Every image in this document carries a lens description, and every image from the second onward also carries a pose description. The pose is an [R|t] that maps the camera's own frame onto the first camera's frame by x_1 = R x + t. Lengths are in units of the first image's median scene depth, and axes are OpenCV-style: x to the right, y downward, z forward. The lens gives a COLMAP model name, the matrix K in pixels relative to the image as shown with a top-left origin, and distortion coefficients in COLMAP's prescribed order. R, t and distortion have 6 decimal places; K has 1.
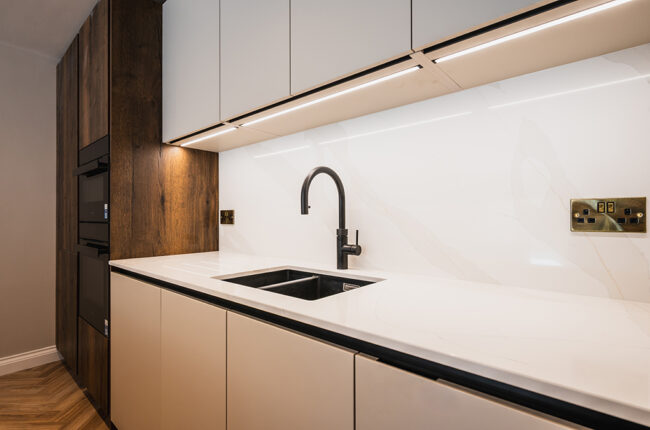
lens RADIAL K [[321.1, 0, 325.0], [0, 321.1, 215.0], [0, 0, 1]] dist [-0.000023, -0.000676]
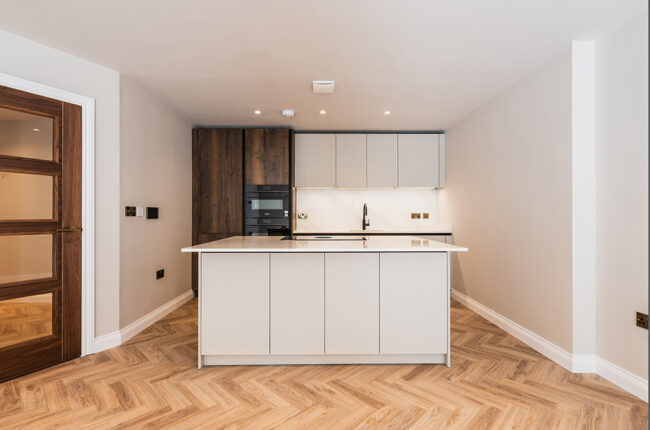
lens RADIAL K [[316.0, 0, 325.0], [0, 316.0, 215.0], [0, 0, 1]] dist [0.000477, 0.000007]
pose [[0.744712, 0.005427, 0.667364, -2.007569], [-0.006194, 0.999980, -0.001221, 0.000867], [-0.667358, -0.003224, 0.744730, -1.049793]]
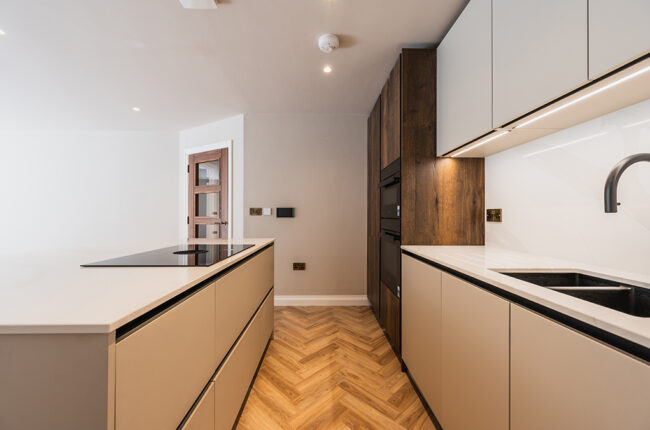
lens RADIAL K [[259.4, 0, 325.0], [0, 259.4, 215.0], [0, 0, 1]] dist [-0.000410, 0.000039]
pose [[0.671078, 0.003320, -0.741379, -0.039032], [0.001028, 0.999985, 0.005409, 0.000001], [0.741386, -0.004392, 0.671065, -0.020956]]
